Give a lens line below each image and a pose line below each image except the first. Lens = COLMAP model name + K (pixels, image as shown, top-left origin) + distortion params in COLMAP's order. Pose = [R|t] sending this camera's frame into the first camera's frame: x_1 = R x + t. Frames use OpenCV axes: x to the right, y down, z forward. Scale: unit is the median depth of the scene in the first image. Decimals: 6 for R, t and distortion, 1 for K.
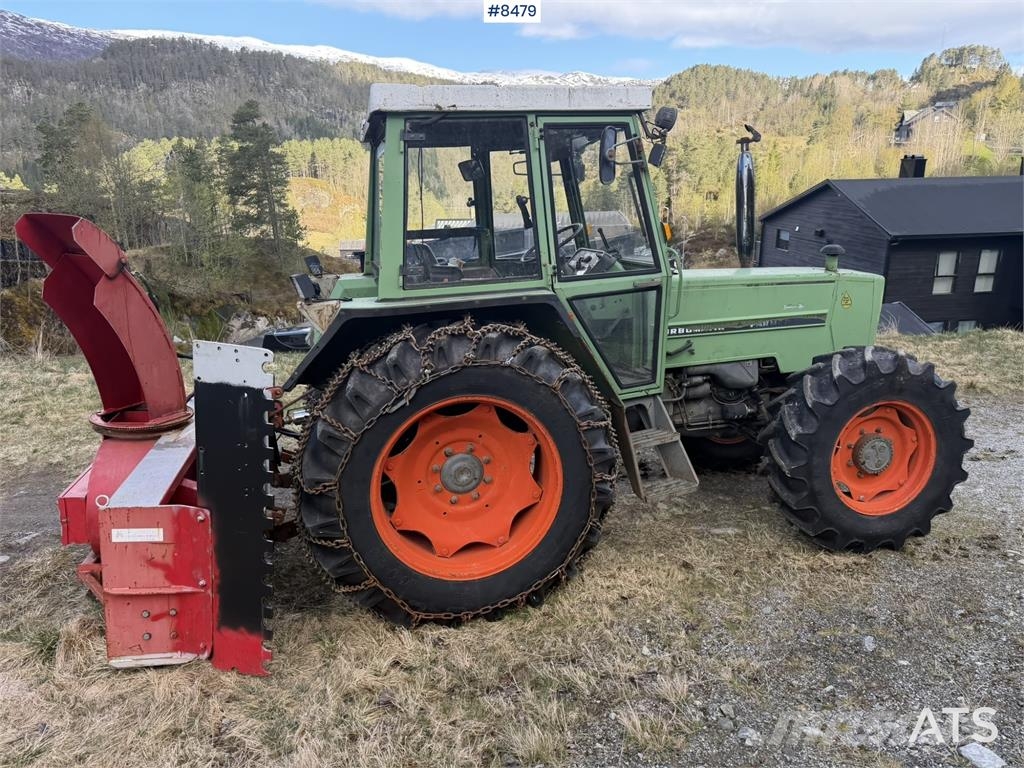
lens RADIAL K [[722.1, 0, 510.4], [0, 722.1, 382.4], [0, 0, 1]] dist [0.026581, -0.036816]
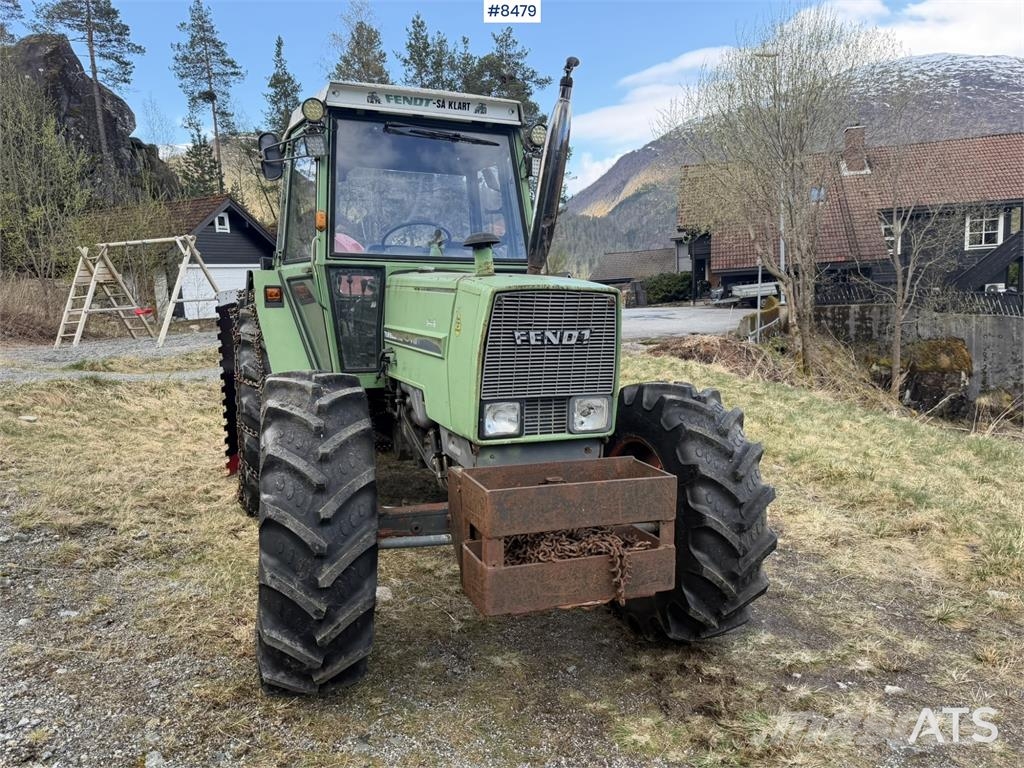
lens RADIAL K [[717.6, 0, 518.5], [0, 717.6, 390.8], [0, 0, 1]] dist [0.023043, -0.029230]
pose [[0.131090, 0.161154, -0.978184, 1.232281], [-0.243060, 0.961808, 0.125882, -0.170266], [0.961112, 0.221256, 0.165254, 1.126971]]
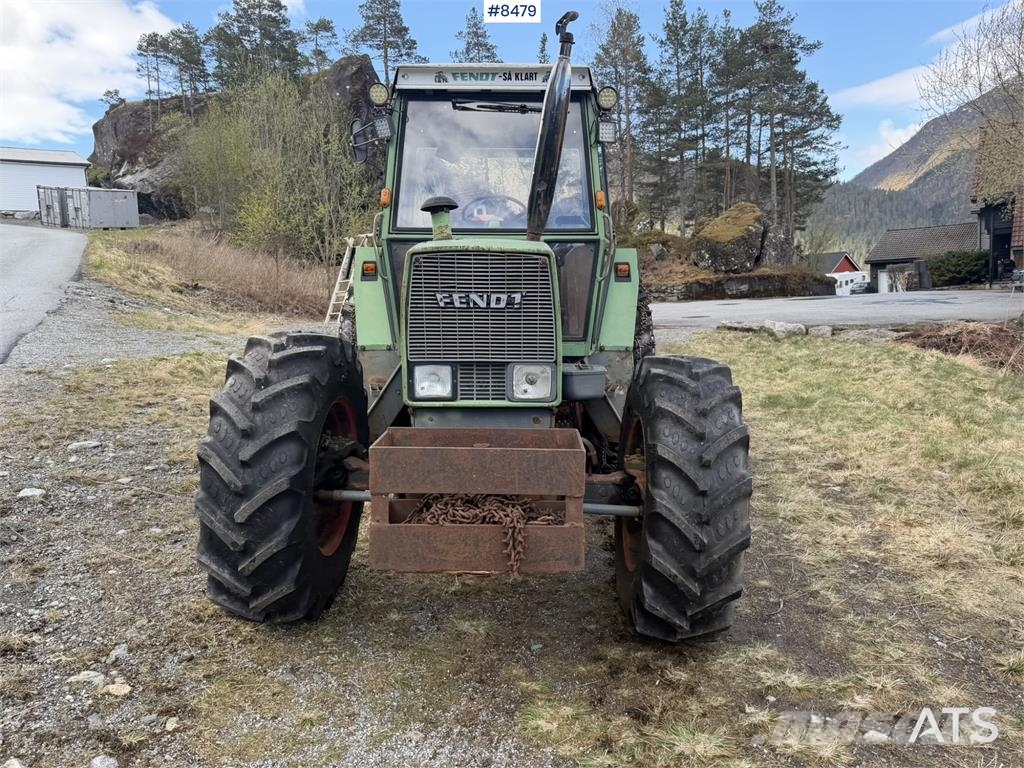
lens RADIAL K [[715.0, 0, 520.5], [0, 715.0, 380.3], [0, 0, 1]] dist [0.038385, -0.053522]
pose [[-0.227260, 0.164685, -0.959808, 1.206600], [-0.224302, 0.950245, 0.216153, -0.220860], [0.947651, 0.264410, -0.179013, 1.421683]]
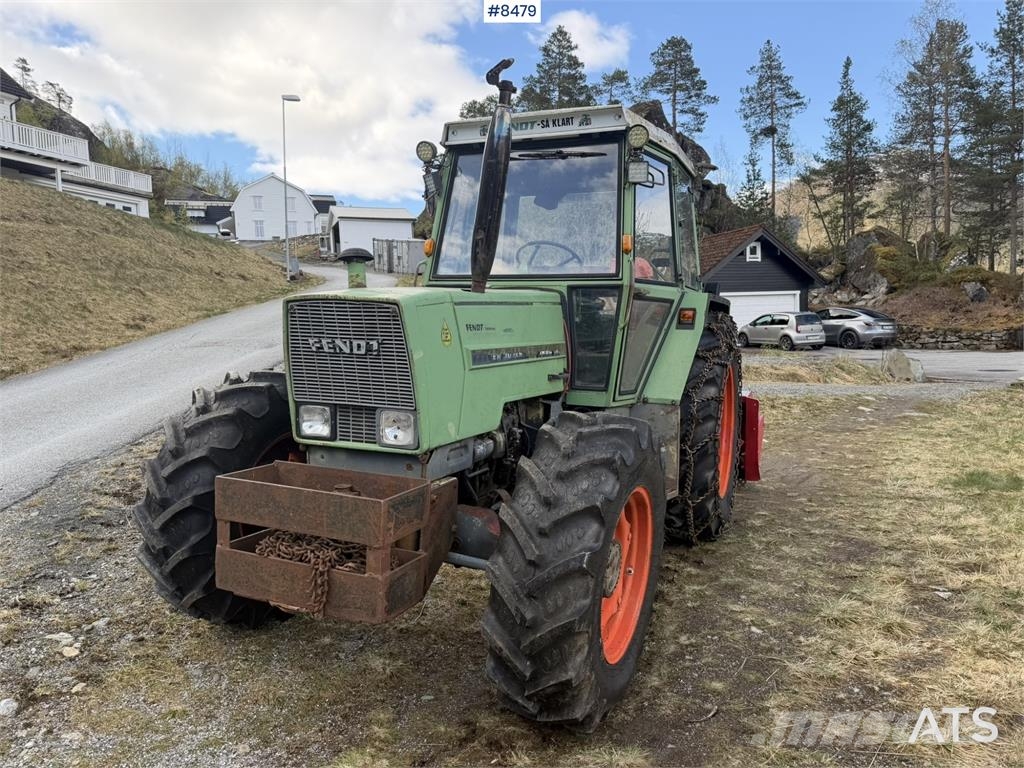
lens RADIAL K [[717.6, 0, 518.5], [0, 717.6, 390.8], [0, 0, 1]] dist [0.023043, -0.029230]
pose [[-0.595712, 0.102388, -0.796646, 1.031551], [-0.188841, 0.946185, 0.262818, -0.310123], [0.780683, 0.307003, -0.544319, 1.757864]]
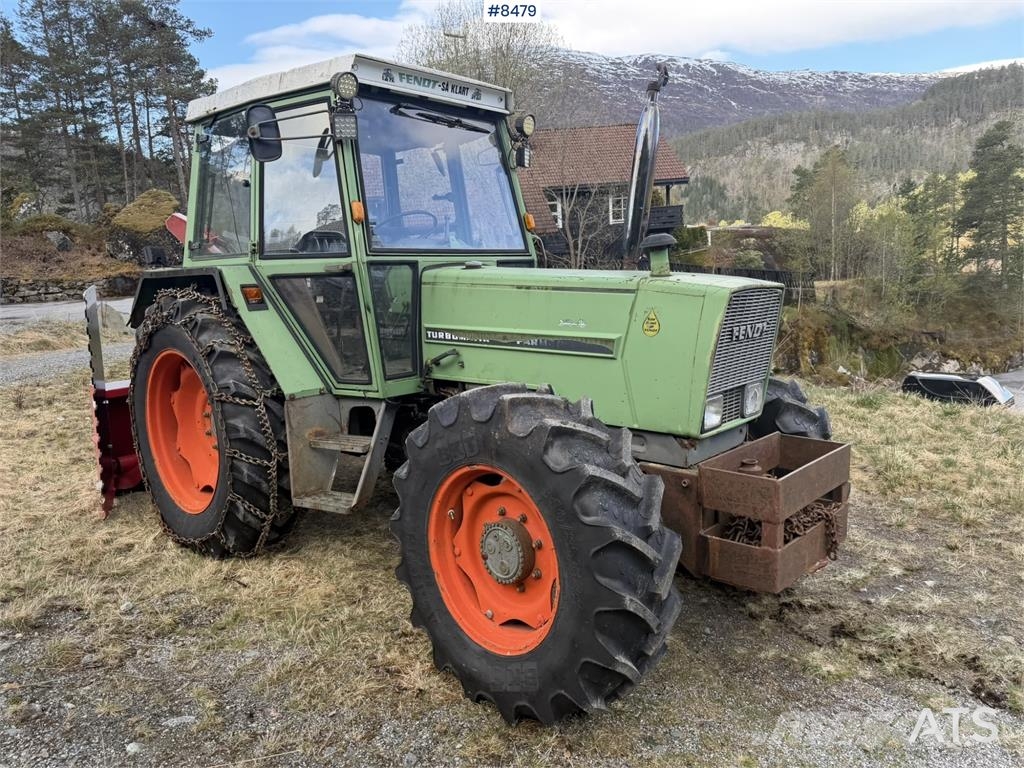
lens RADIAL K [[717.2, 0, 519.0], [0, 717.2, 378.8], [0, 0, 1]] dist [0.026425, -0.030826]
pose [[0.561982, 0.152024, -0.813059, 1.050654], [-0.194338, 0.979717, 0.048860, -0.087678], [0.803996, 0.130550, 0.580127, 0.662699]]
